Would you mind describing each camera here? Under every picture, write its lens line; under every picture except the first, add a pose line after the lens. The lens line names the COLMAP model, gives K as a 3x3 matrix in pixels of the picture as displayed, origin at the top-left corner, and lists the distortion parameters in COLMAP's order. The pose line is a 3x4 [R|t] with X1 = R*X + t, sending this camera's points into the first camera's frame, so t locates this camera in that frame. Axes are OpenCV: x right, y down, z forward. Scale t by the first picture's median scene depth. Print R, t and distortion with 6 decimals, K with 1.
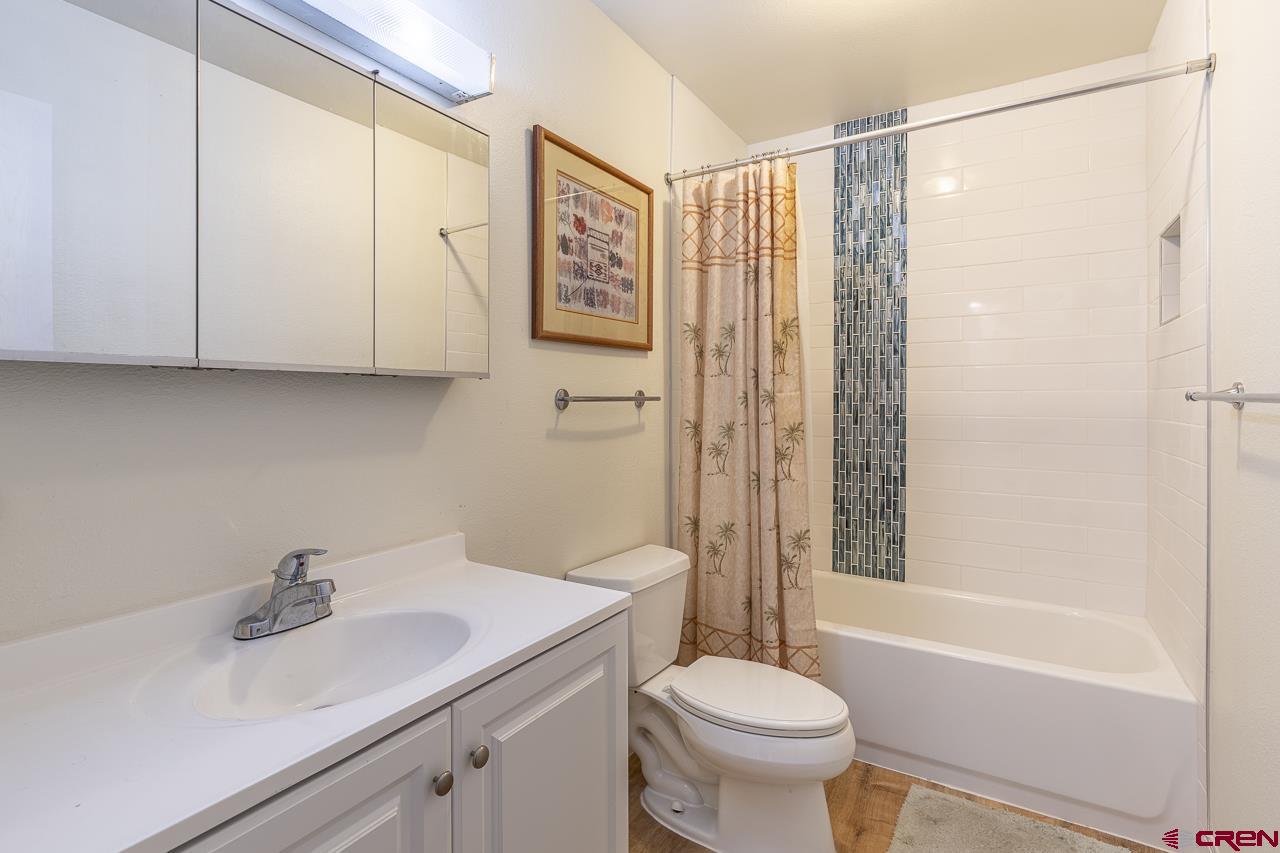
lens RADIAL K [[618.7, 0, 638.4], [0, 618.7, 413.3], [0, 0, 1]] dist [-0.008499, 0.001078]
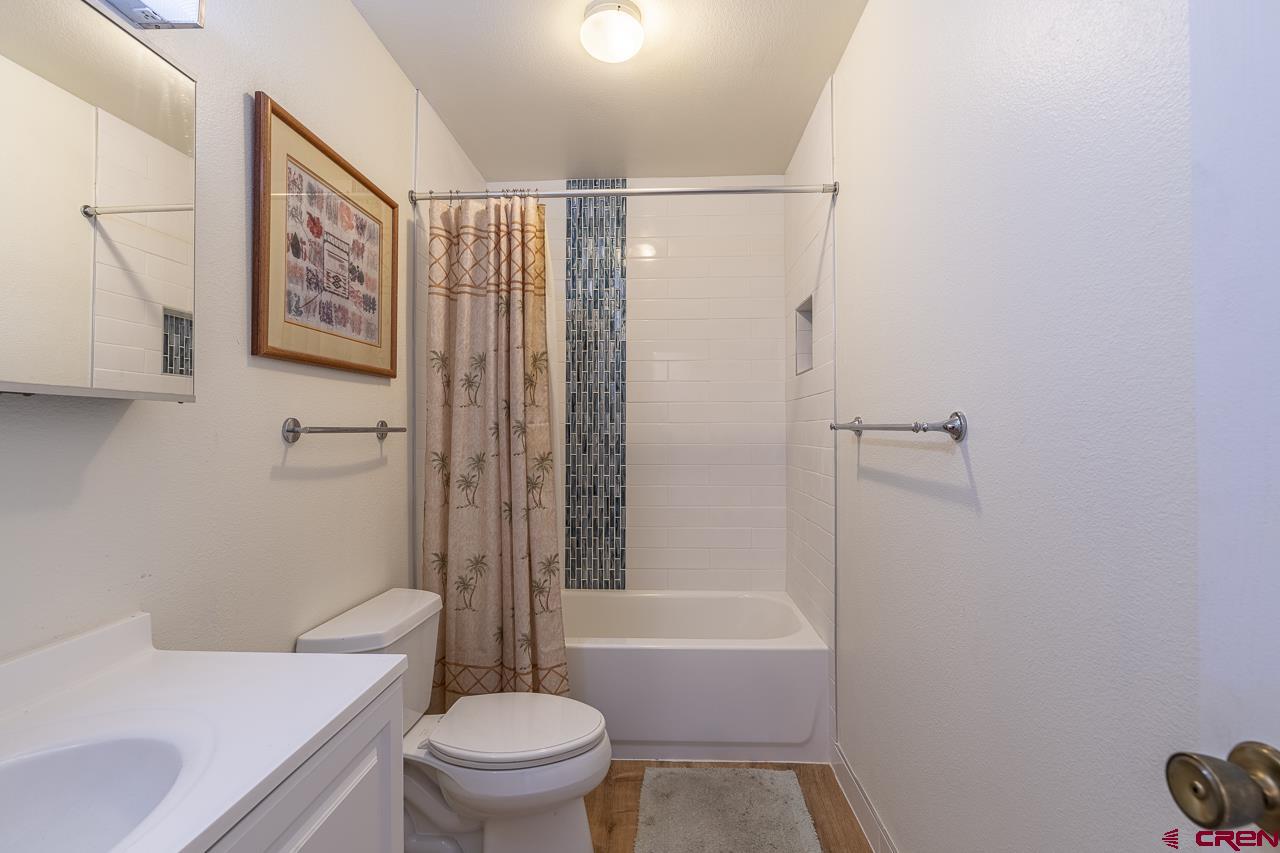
lens RADIAL K [[561.0, 0, 641.4], [0, 561.0, 433.3], [0, 0, 1]] dist [-0.015757, 0.006968]
pose [[0.876518, -0.005459, 0.481338, -0.057666], [0.014633, 0.999776, -0.015309, -0.000143], [-0.481147, 0.020462, 0.876401, 0.090924]]
